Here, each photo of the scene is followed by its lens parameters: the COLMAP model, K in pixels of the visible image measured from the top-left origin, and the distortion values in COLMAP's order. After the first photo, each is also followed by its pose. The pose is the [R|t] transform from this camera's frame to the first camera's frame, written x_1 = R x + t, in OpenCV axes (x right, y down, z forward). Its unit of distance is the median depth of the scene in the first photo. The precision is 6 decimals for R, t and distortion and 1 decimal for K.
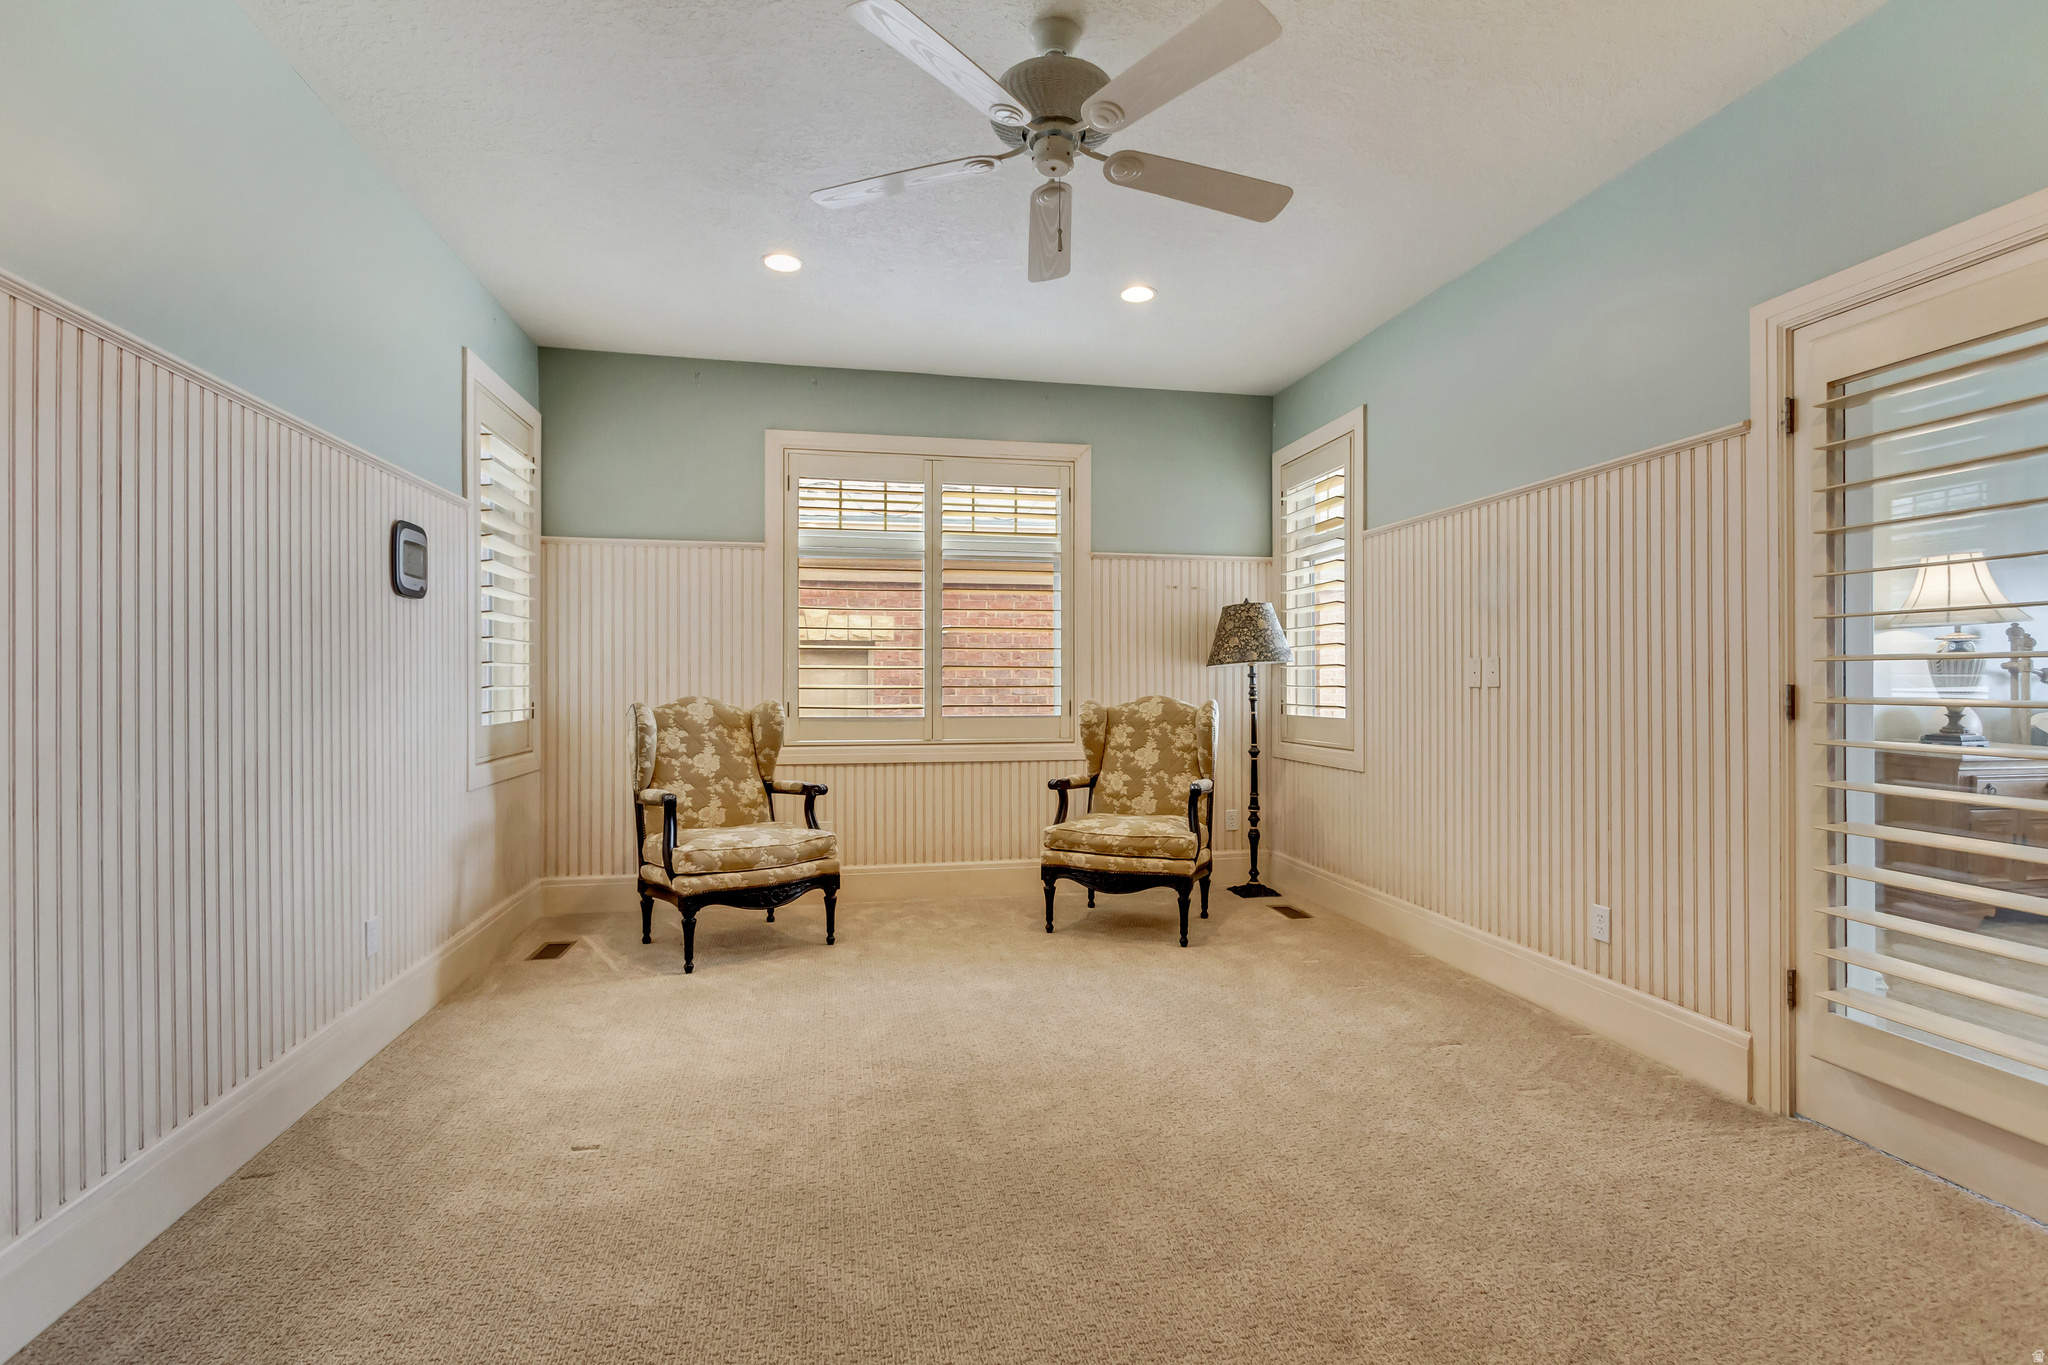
lens RADIAL K [[959.0, 0, 1022.6], [0, 959.0, 679.6], [0, 0, 1]] dist [0.002348, -0.001835]
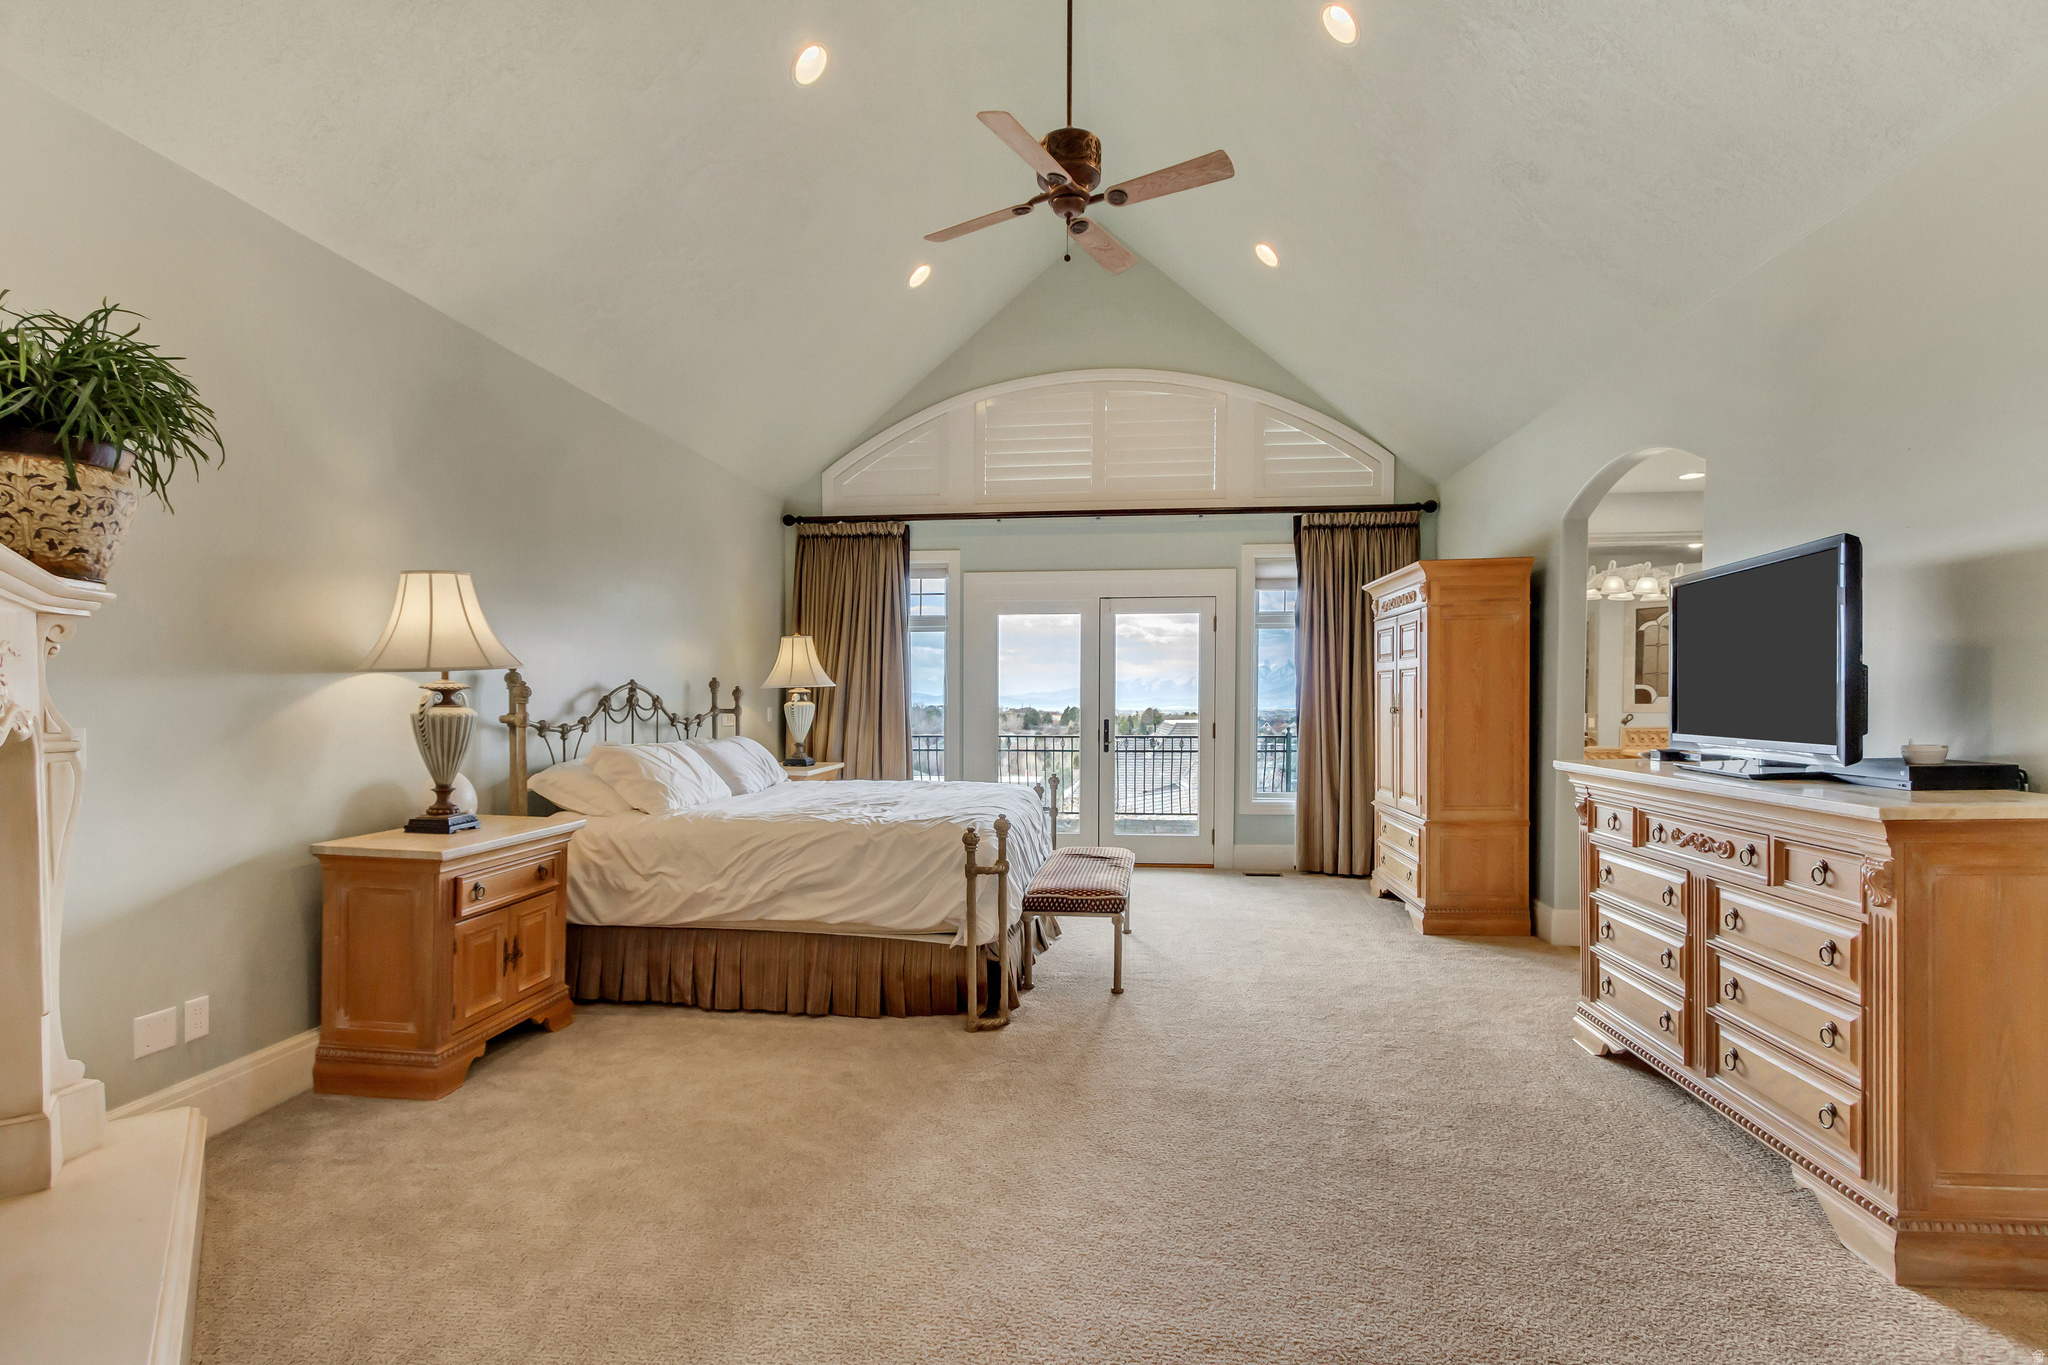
lens RADIAL K [[959.0, 0, 1030.2], [0, 959.0, 719.0], [0, 0, 1]] dist [0.002348, -0.001835]
pose [[0.303945, -0.017466, 0.952529, 0.399646], [-0.006017, 0.999777, 0.020252, -0.036100], [-0.952671, -0.011887, 0.303772, 0.337812]]
